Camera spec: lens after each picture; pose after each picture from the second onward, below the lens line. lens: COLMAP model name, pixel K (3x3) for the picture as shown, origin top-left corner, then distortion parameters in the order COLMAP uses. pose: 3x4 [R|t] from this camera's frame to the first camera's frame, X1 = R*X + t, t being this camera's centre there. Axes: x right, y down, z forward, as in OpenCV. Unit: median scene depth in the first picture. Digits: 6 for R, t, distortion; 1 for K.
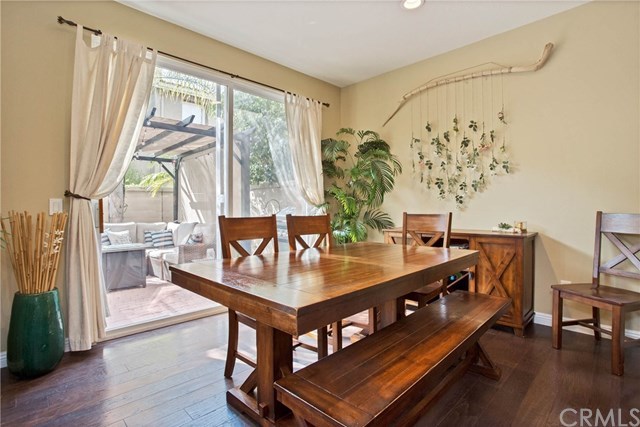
lens RADIAL K [[314.5, 0, 321.5], [0, 314.5, 210.6], [0, 0, 1]] dist [-0.043368, 0.004452]
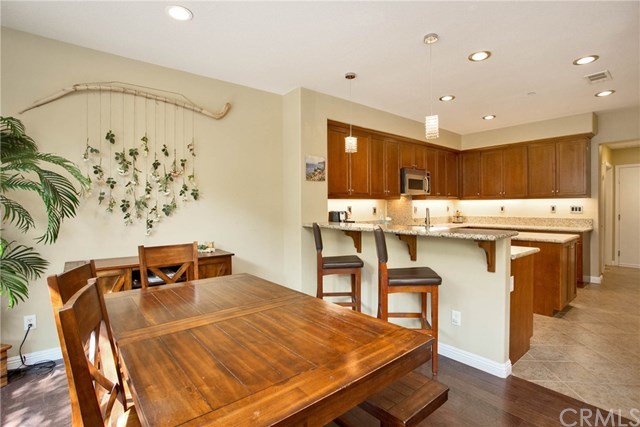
lens RADIAL K [[314.5, 0, 324.1], [0, 314.5, 212.0], [0, 0, 1]] dist [-0.043368, 0.004452]
pose [[0.102041, -0.012053, 0.994707, -0.428868], [0.018370, 0.999779, 0.010230, -0.071004], [-0.994611, 0.017229, 0.102240, 0.373147]]
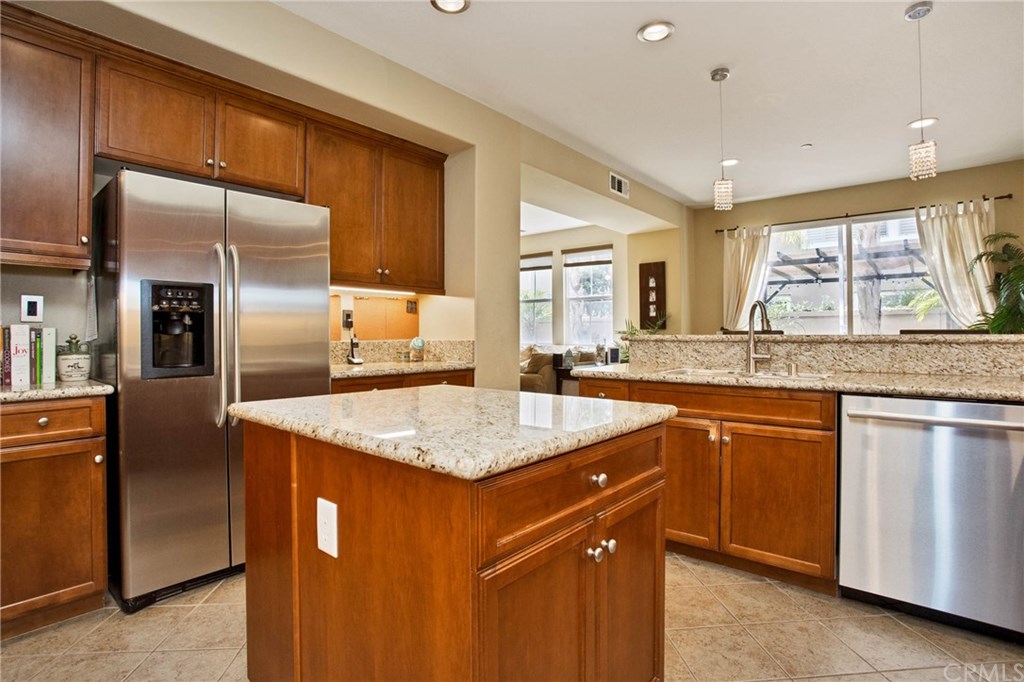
lens RADIAL K [[503.2, 0, 512.2], [0, 503.2, 335.4], [0, 0, 1]] dist [-0.043368, 0.004452]
pose [[0.080445, 0.005123, -0.996746, 1.293436], [-0.006147, 0.999970, 0.004644, -0.015112], [0.996740, 0.005754, 0.080474, -0.286814]]
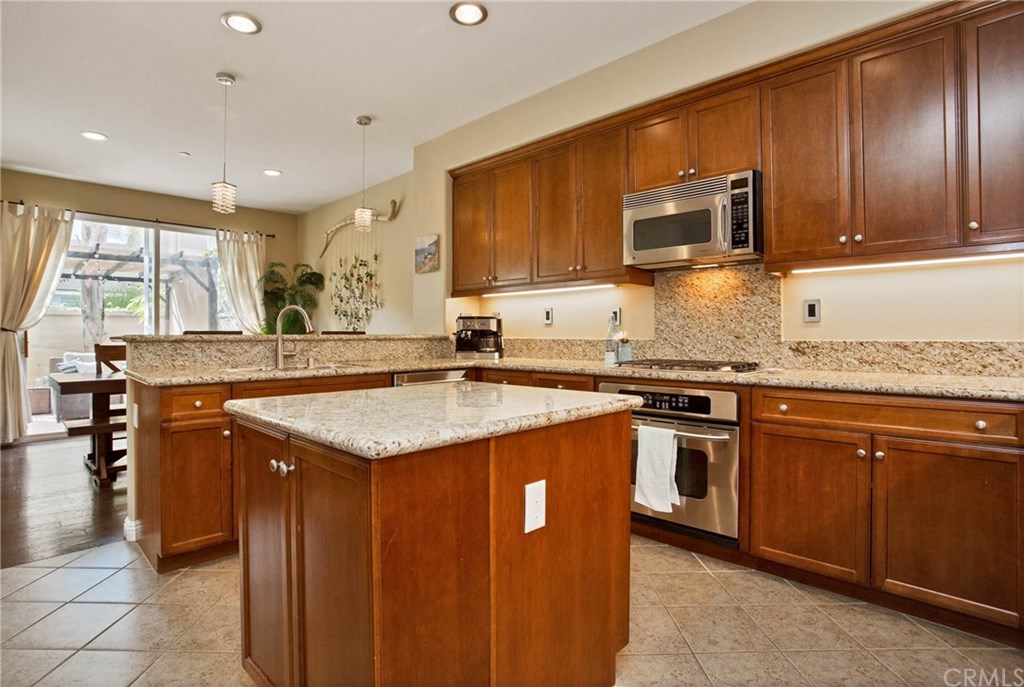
lens RADIAL K [[503.2, 0, 495.7], [0, 503.2, 335.6], [0, 0, 1]] dist [-0.043368, 0.004452]
pose [[0.999995, 0.002572, -0.001648, 0.921322], [-0.002581, 0.999983, -0.005290, -0.008935], [0.001635, 0.005295, 0.999985, -0.755816]]
